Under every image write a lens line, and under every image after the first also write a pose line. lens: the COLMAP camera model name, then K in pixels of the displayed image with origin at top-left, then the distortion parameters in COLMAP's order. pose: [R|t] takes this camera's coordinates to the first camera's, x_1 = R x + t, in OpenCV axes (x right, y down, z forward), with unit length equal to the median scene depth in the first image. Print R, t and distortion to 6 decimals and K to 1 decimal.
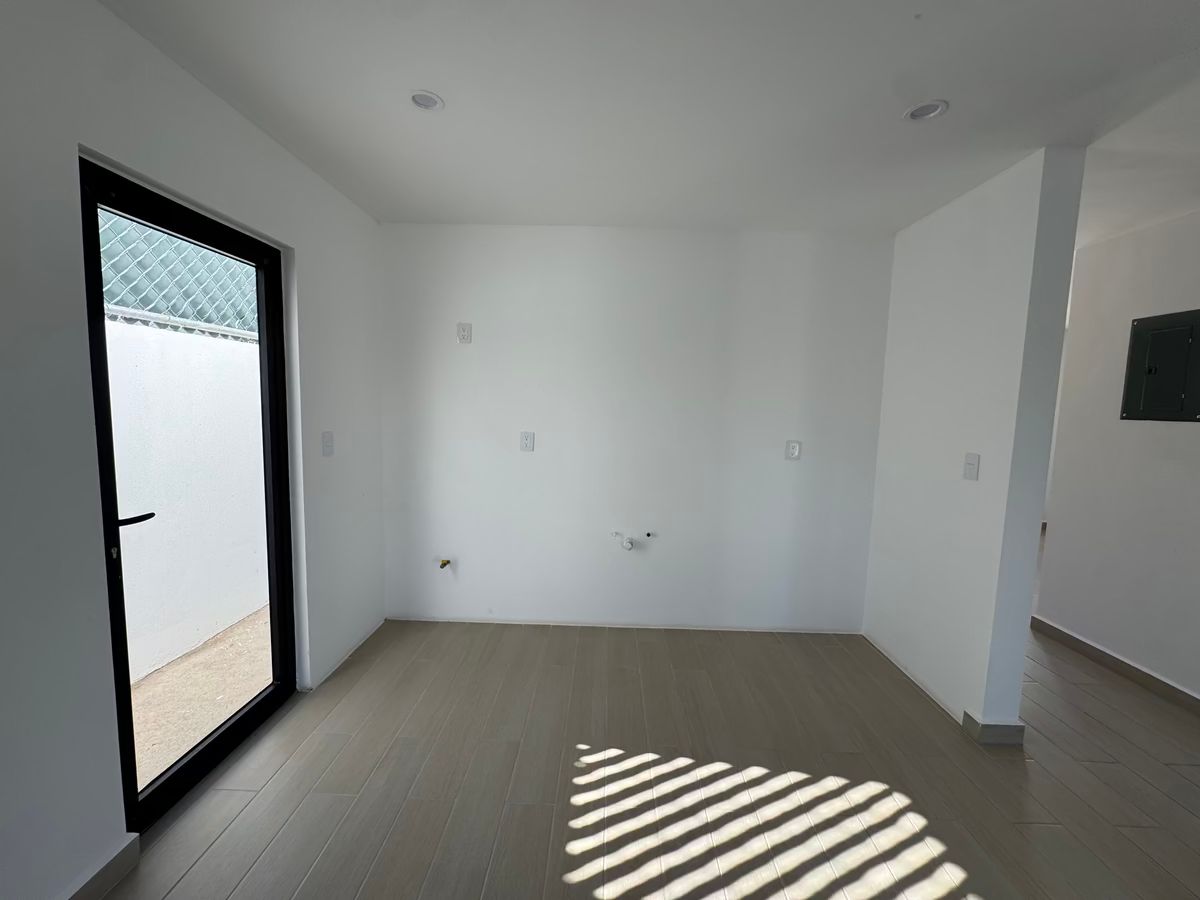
lens RADIAL K [[483.3, 0, 599.6], [0, 483.3, 450.8], [0, 0, 1]] dist [-0.003216, 0.000692]
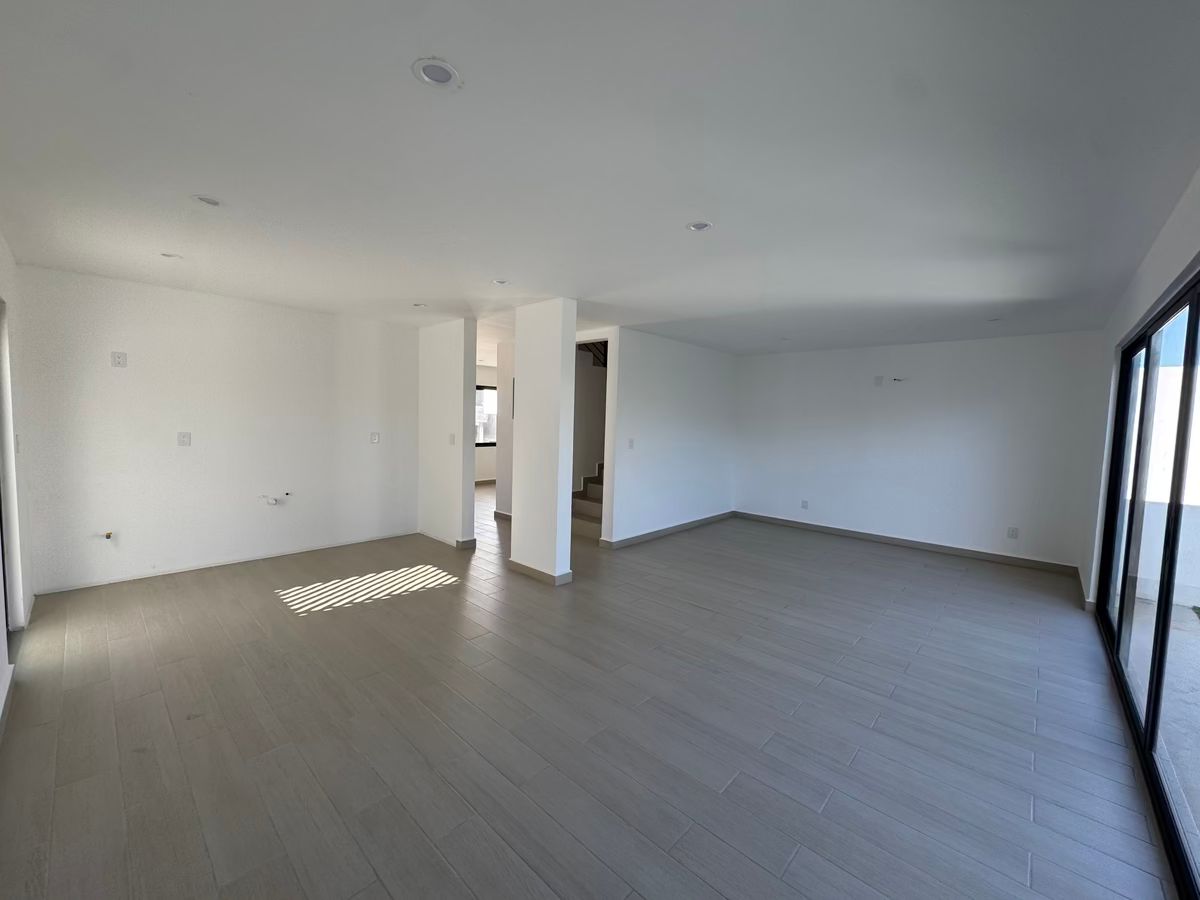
lens RADIAL K [[483.3, 0, 600.1], [0, 483.3, 451.5], [0, 0, 1]] dist [-0.003216, 0.000692]
pose [[0.672942, -0.060562, 0.737212, -0.375400], [0.065746, 0.997595, 0.021938, 0.065869], [-0.736767, 0.033706, 0.675306, -0.859222]]
